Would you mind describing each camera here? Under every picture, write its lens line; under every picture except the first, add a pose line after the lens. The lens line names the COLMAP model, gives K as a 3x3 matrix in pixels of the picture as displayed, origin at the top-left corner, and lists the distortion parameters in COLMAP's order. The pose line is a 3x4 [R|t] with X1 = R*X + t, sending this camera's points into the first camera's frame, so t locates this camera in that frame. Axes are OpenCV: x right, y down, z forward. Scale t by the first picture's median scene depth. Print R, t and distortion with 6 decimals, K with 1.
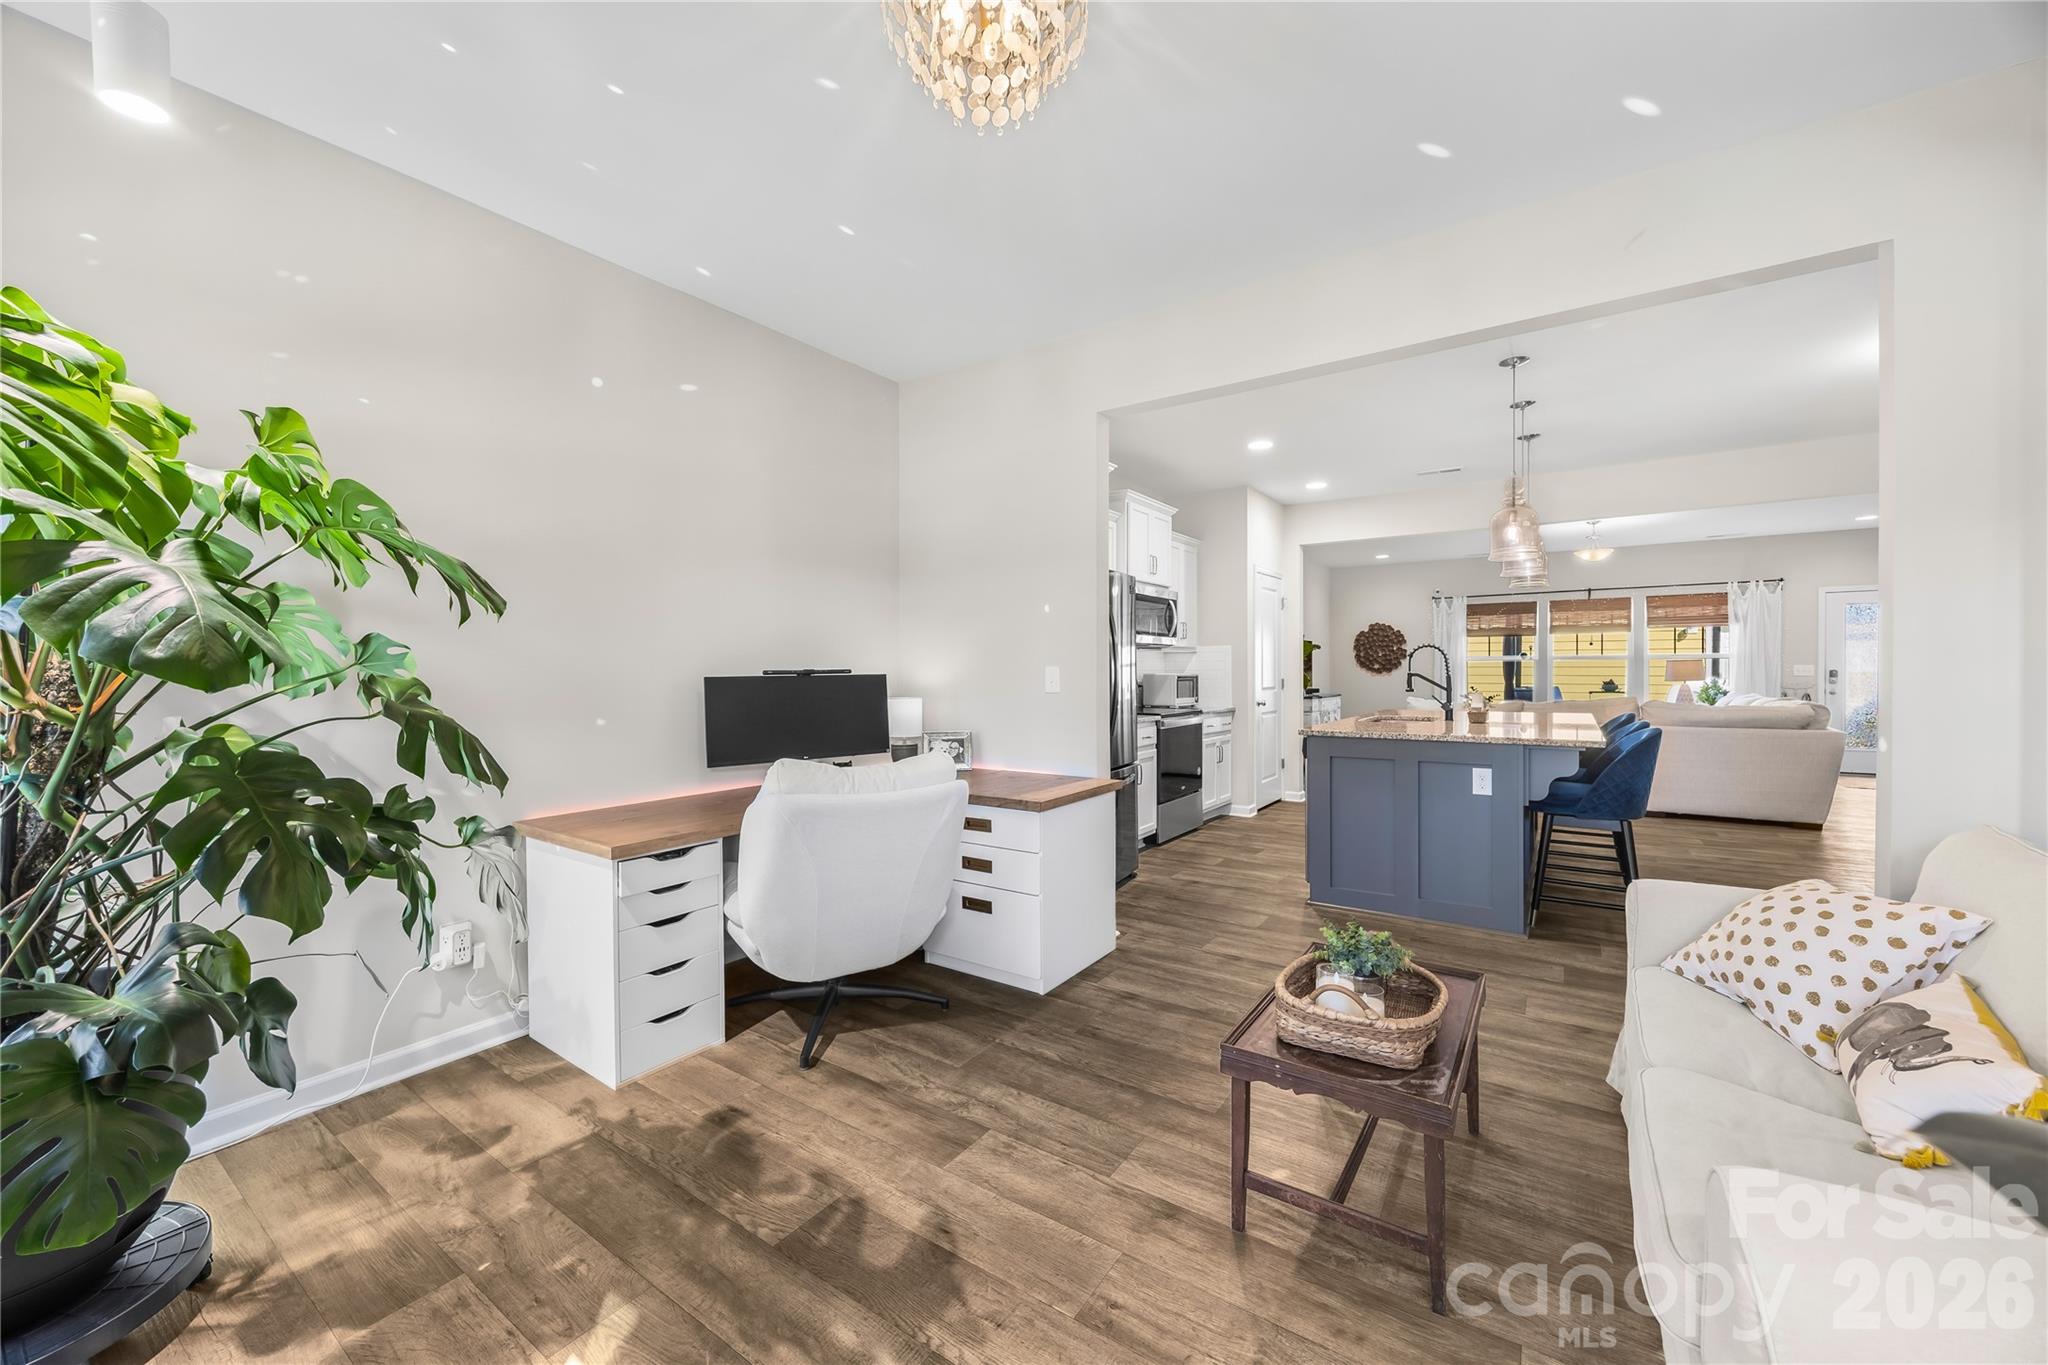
lens RADIAL K [[798.3, 0, 1021.8], [0, 798.3, 672.0], [0, 0, 1]] dist [-0.002856, -0.000452]
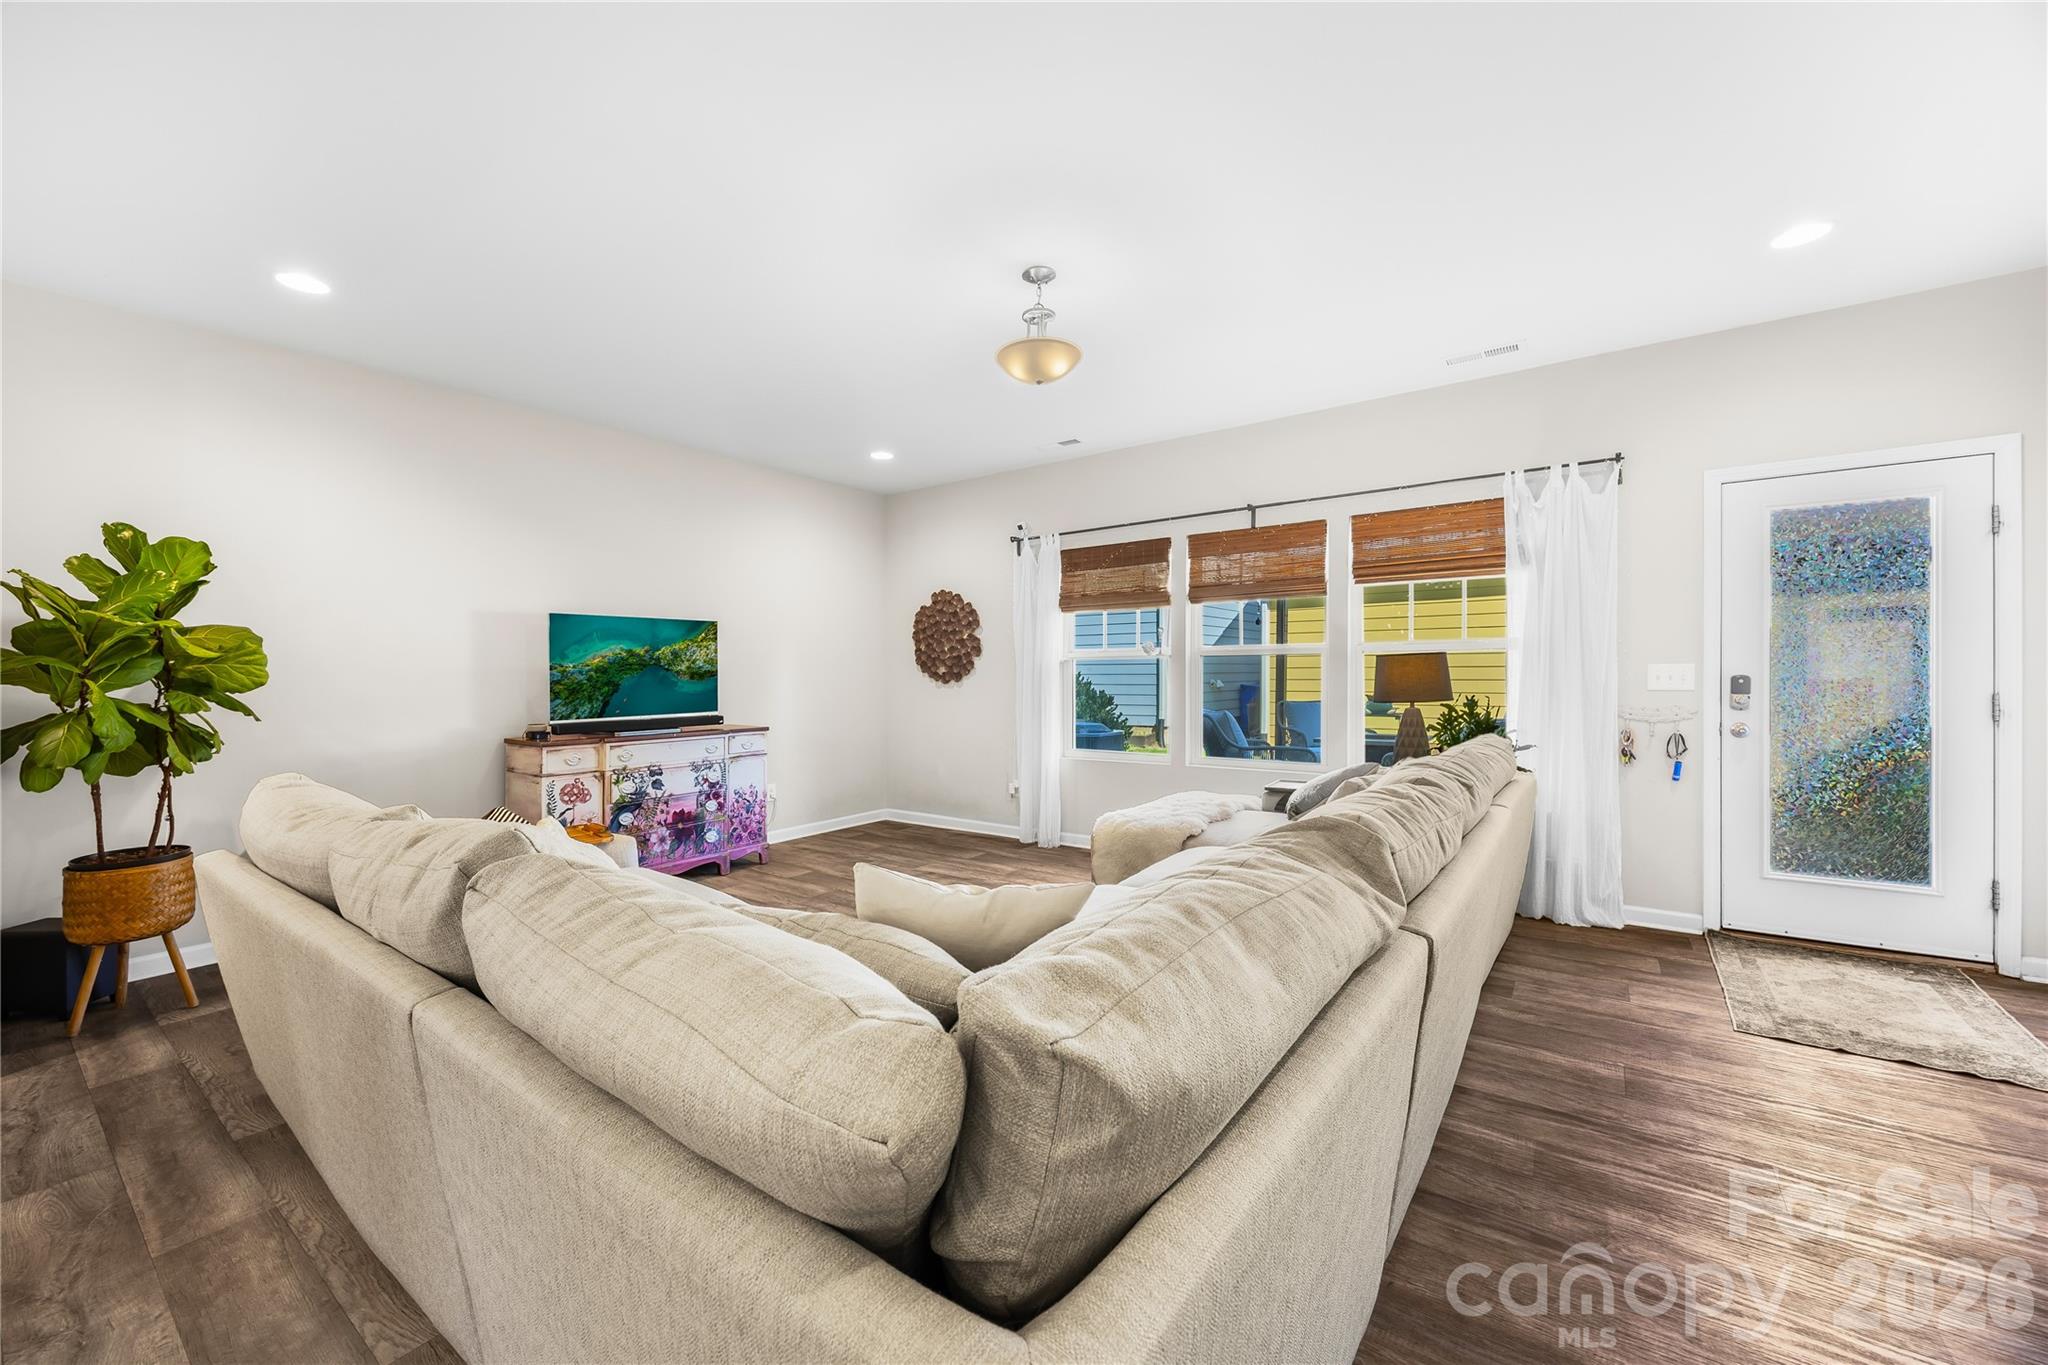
lens RADIAL K [[798.3, 0, 1023.9], [0, 798.3, 712.2], [0, 0, 1]] dist [-0.002856, -0.000452]
pose [[0.999676, -0.003468, -0.025213, 0.602460], [0.004712, 0.998765, 0.049464, -0.005209], [0.025010, -0.049567, 0.998458, 0.526100]]
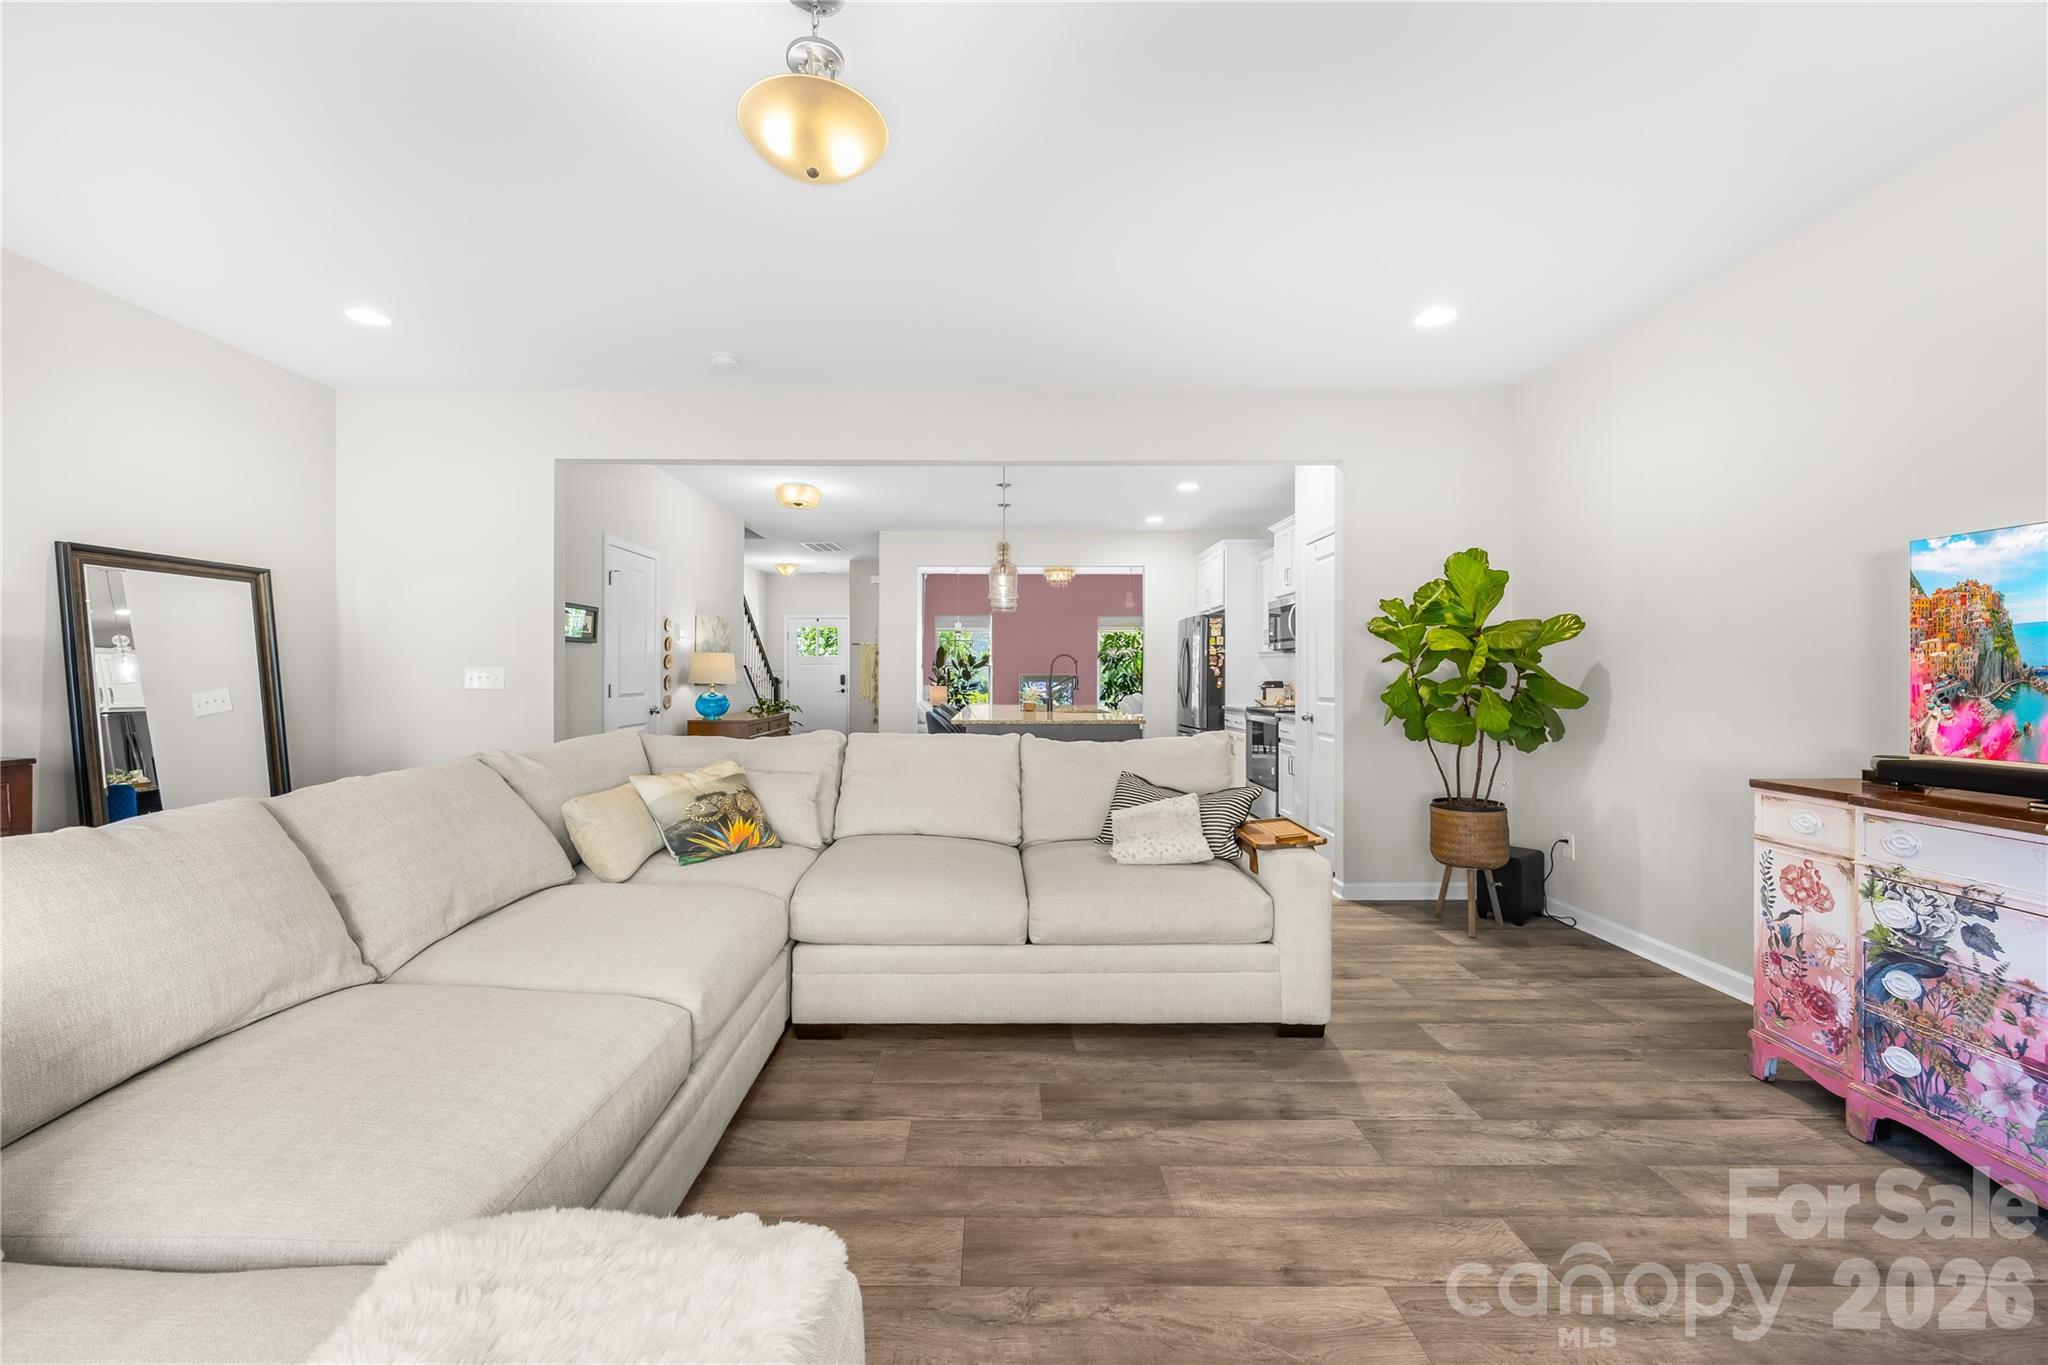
lens RADIAL K [[798.3, 0, 1024.7], [0, 798.3, 688.3], [0, 0, 1]] dist [-0.002856, -0.000452]
pose [[-0.814948, 0.015319, -0.579331, 0.662508], [0.002771, 0.999742, 0.022537, -0.003819], [0.579527, 0.016761, -0.814781, 1.007691]]
